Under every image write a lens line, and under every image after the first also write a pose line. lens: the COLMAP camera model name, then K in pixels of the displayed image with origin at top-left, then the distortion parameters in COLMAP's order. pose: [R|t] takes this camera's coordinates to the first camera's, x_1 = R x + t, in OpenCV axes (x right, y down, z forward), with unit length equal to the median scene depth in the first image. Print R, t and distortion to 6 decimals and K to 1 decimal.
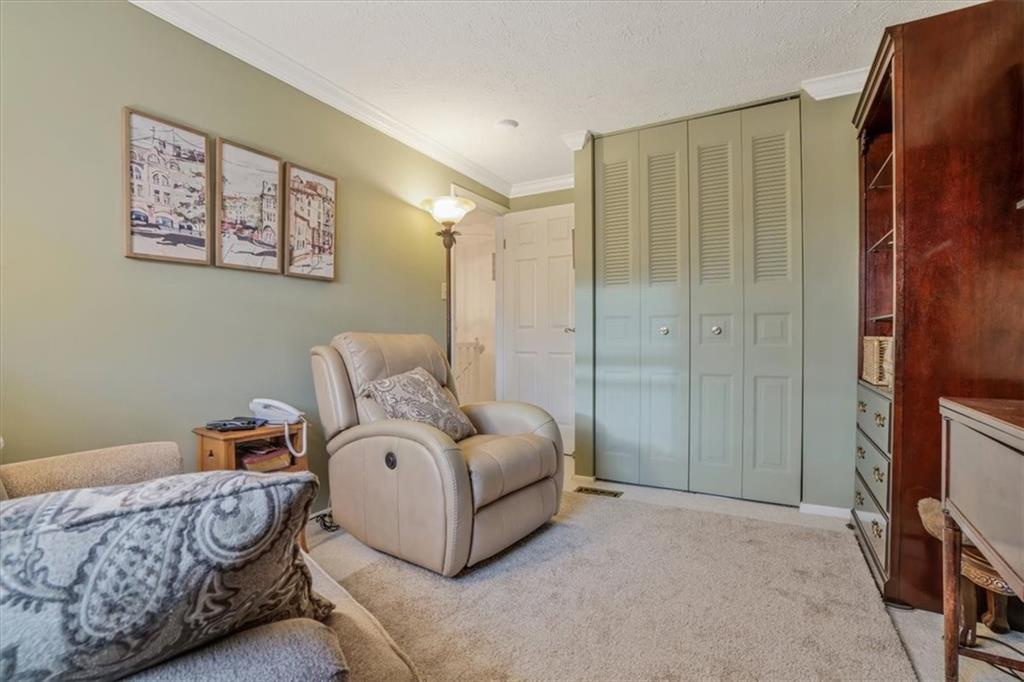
lens RADIAL K [[476.9, 0, 510.6], [0, 476.9, 339.6], [0, 0, 1]] dist [-0.042141, 0.002827]
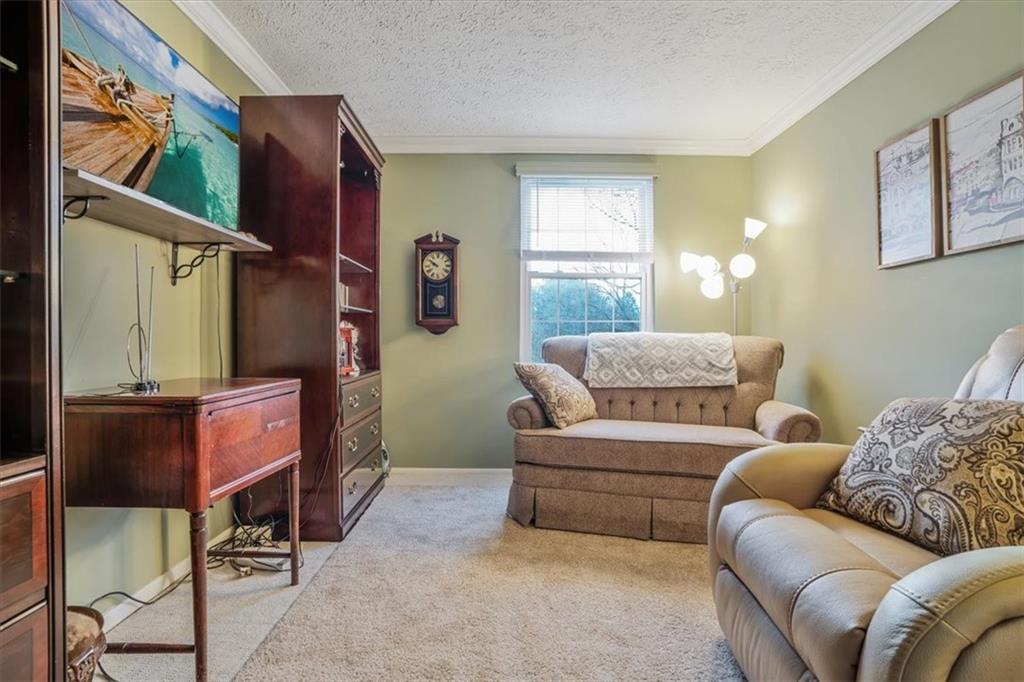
lens RADIAL K [[476.9, 0, 510.3], [0, 476.9, 336.0], [0, 0, 1]] dist [-0.042141, 0.002827]
pose [[-0.867230, -0.000738, -0.497907, 0.528880], [0.003414, 0.999967, -0.007428, 0.002121], [0.497896, -0.008142, -0.867199, 1.312585]]
